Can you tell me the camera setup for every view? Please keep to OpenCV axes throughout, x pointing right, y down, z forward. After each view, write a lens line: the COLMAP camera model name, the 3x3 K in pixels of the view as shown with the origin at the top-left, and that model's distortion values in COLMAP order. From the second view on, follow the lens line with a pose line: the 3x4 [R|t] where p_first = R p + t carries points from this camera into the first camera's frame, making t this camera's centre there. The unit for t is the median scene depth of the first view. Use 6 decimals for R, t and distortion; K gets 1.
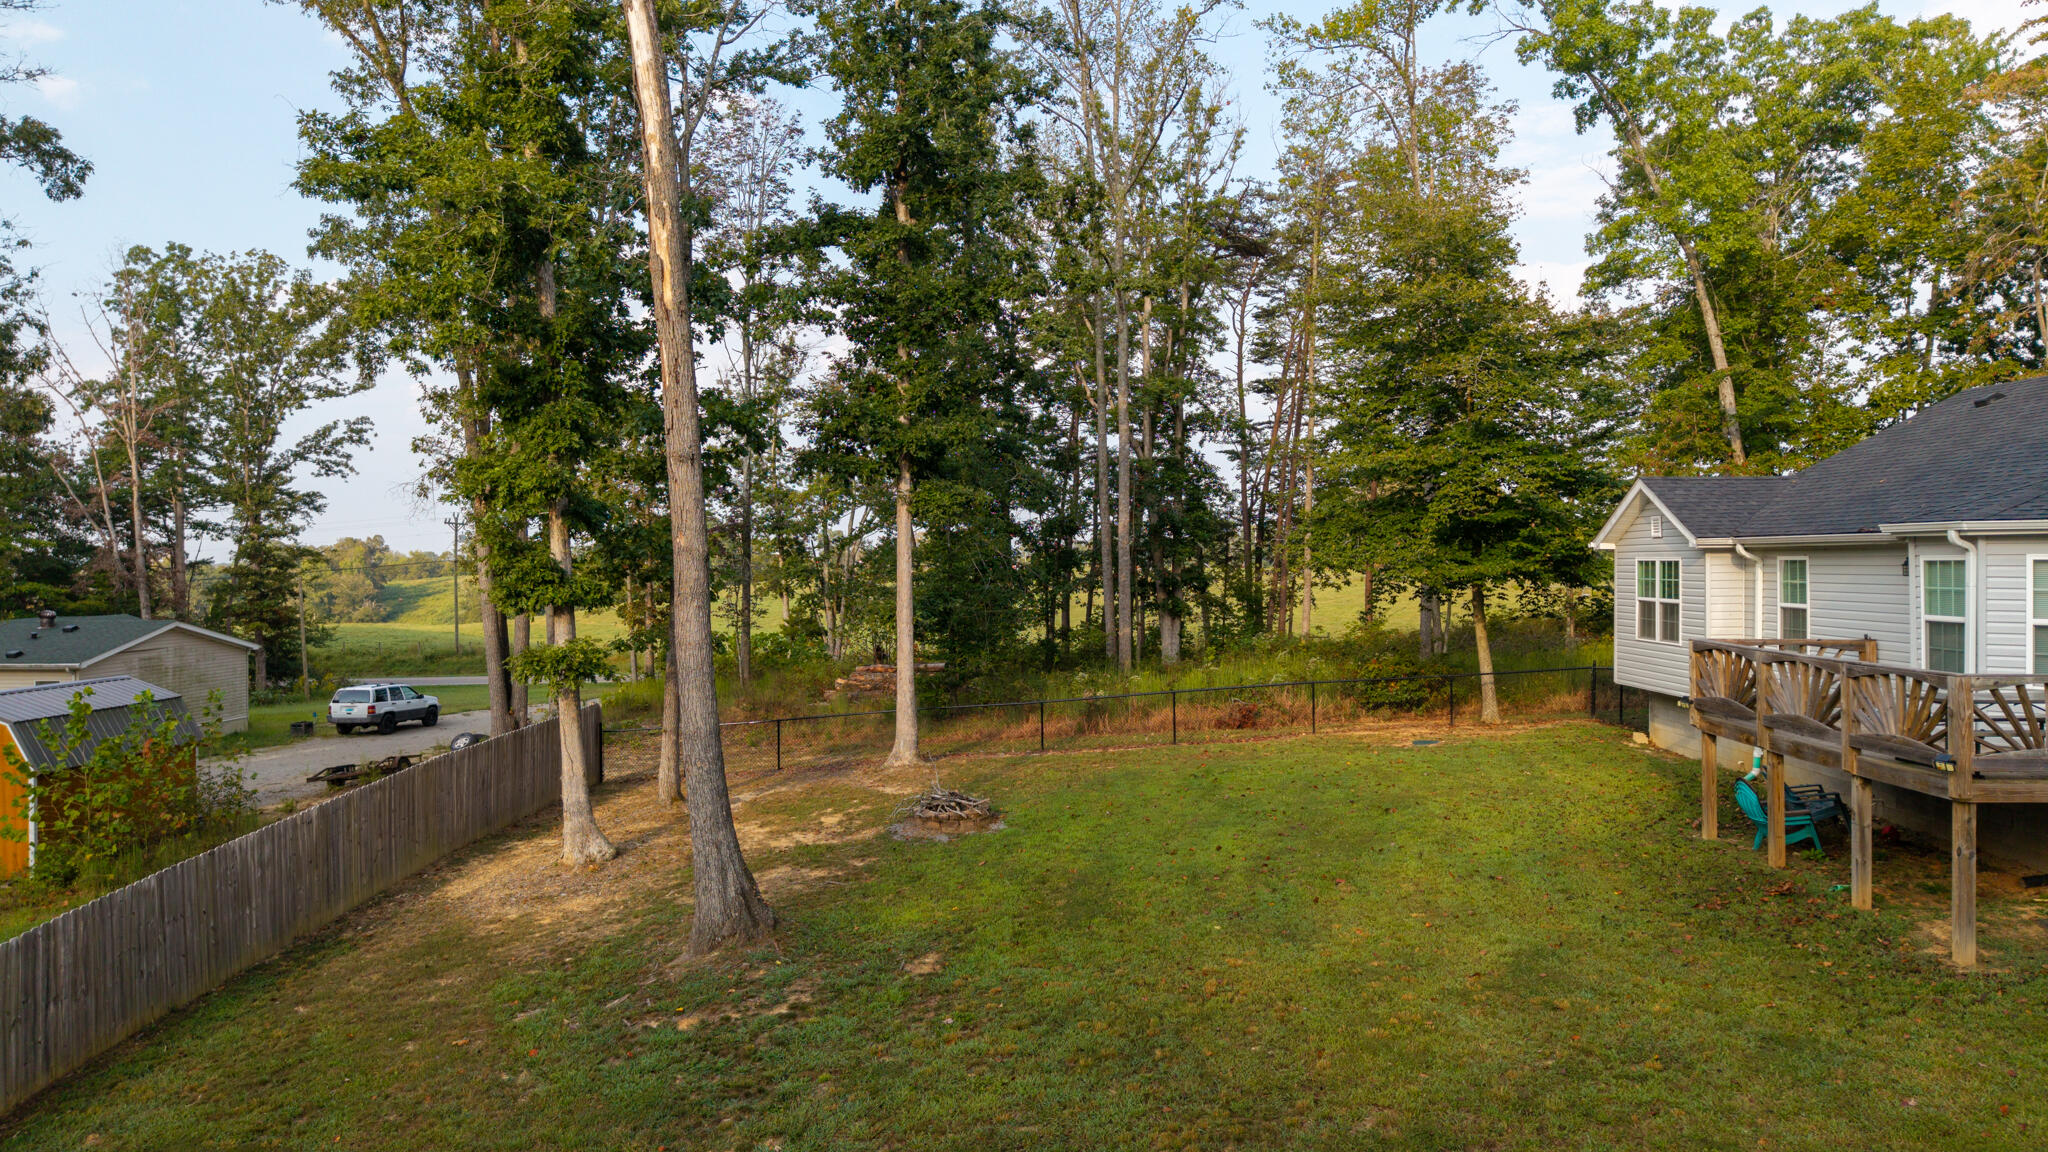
lens RADIAL K [[1369.5, 0, 1027.4], [0, 1369.5, 573.4], [0, 0, 1]] dist [0.013872, -0.008659]
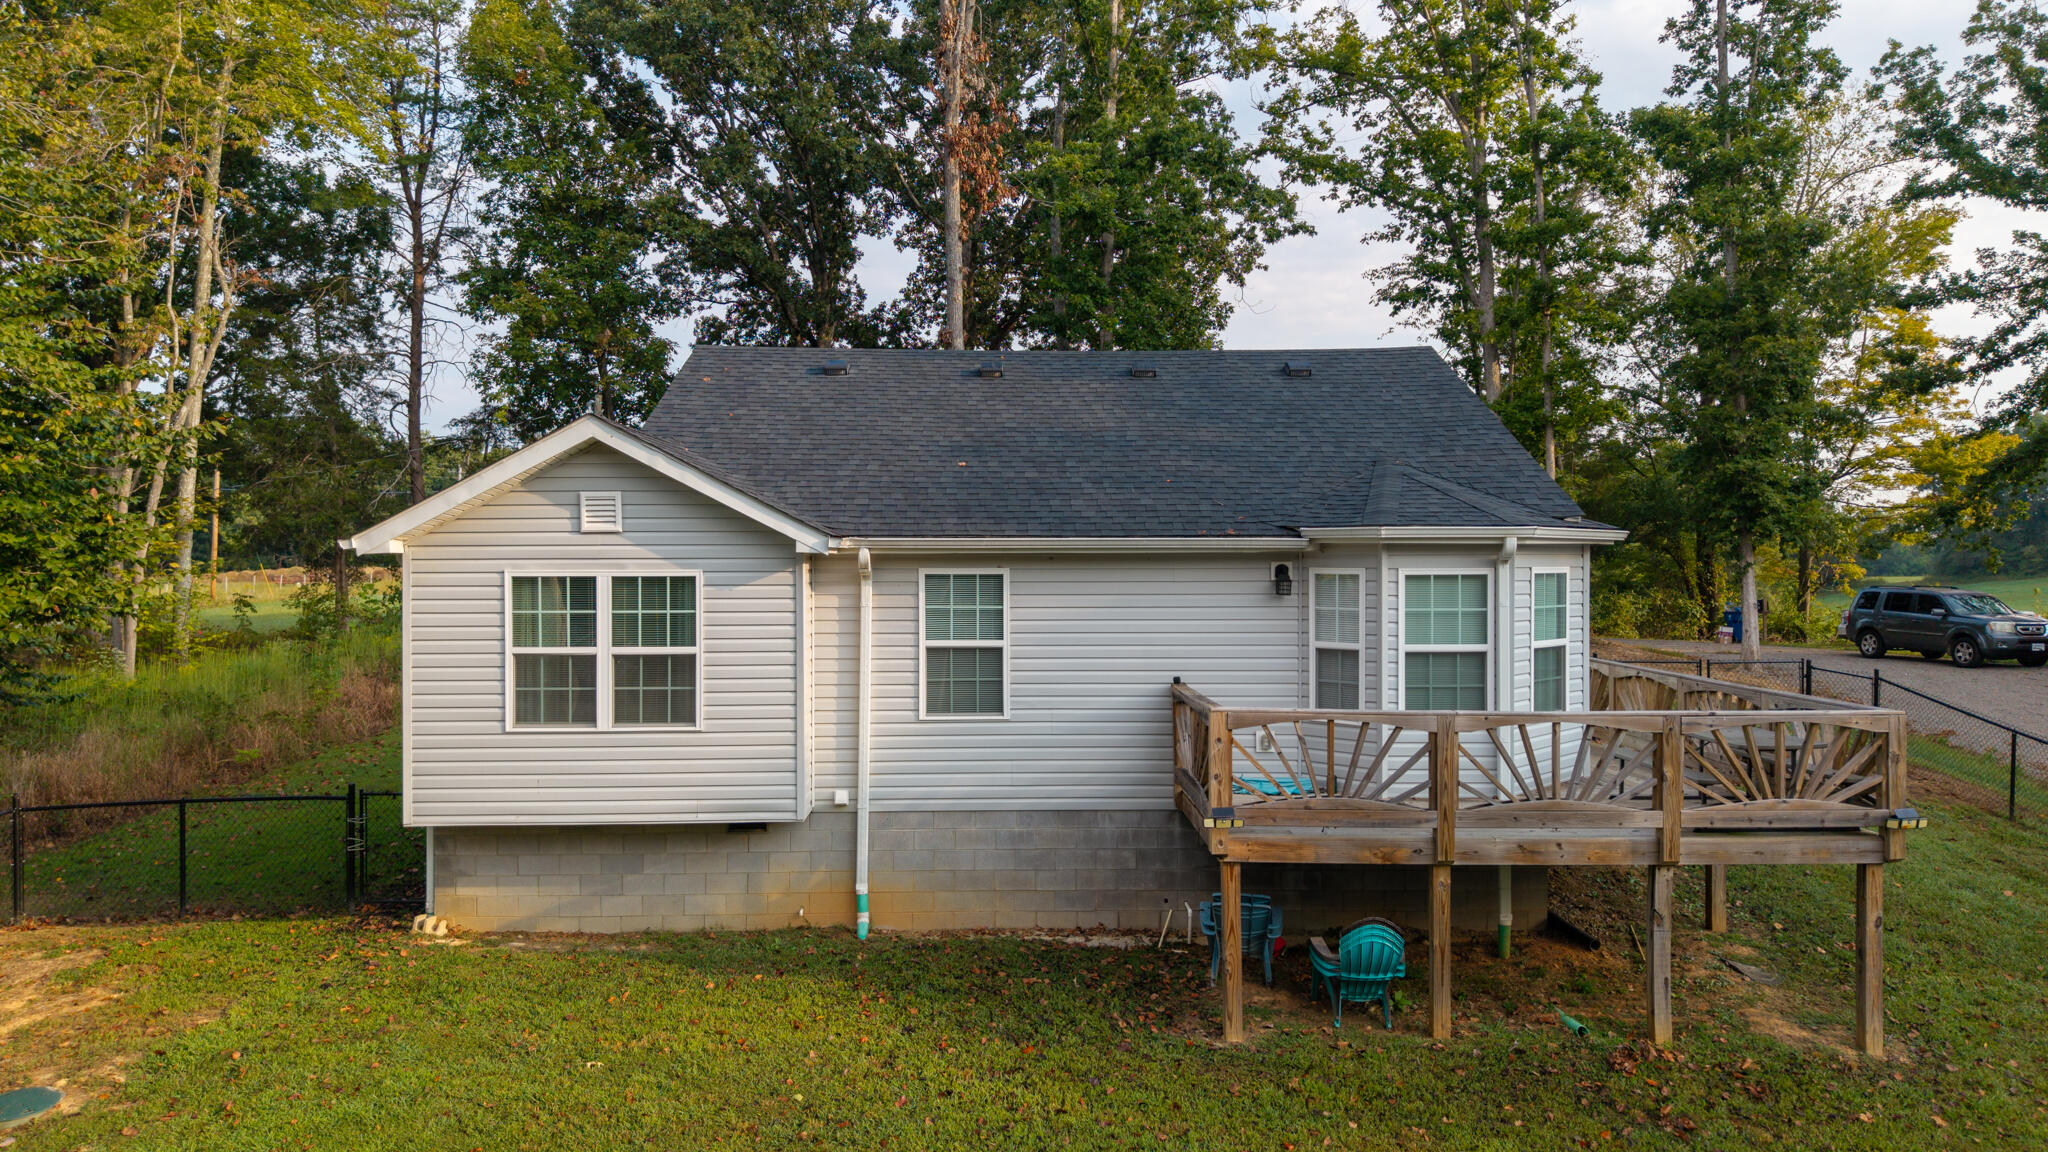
lens RADIAL K [[1369.5, 0, 1027.4], [0, 1369.5, 573.4], [0, 0, 1]] dist [0.013872, -0.008659]
pose [[-0.051336, -0.007068, 0.998656, -0.078622], [0.010474, 0.999916, 0.007615, -0.012832], [-0.998627, 0.010851, -0.051257, 0.867765]]
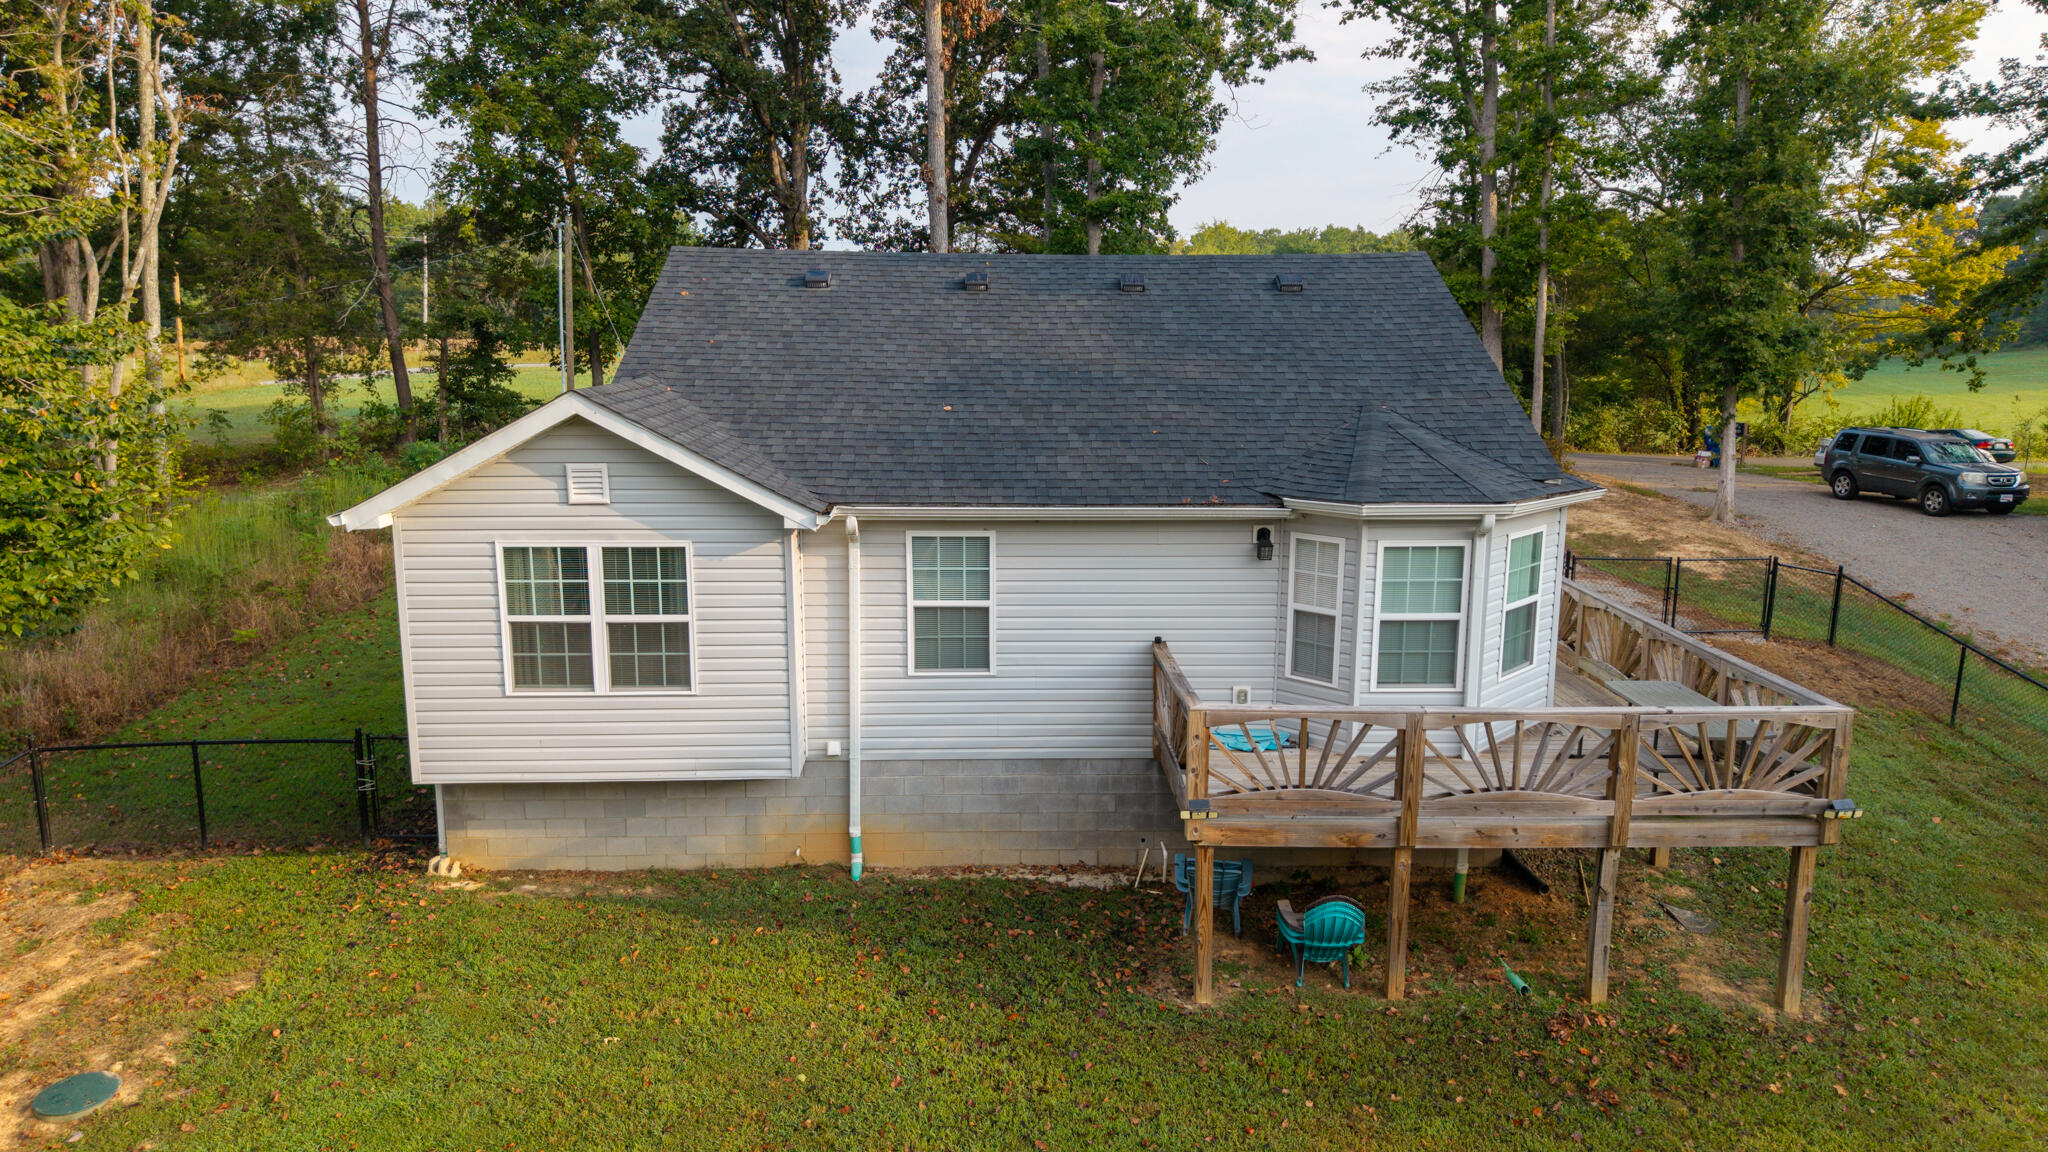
lens RADIAL K [[1369.5, 0, 1027.4], [0, 1369.5, 573.4], [0, 0, 1]] dist [0.013872, -0.008659]
pose [[-0.063499, -0.182052, 0.981236, -0.079068], [0.005156, 0.983148, 0.182740, -0.096505], [-0.997969, 0.016663, -0.061490, 0.868295]]
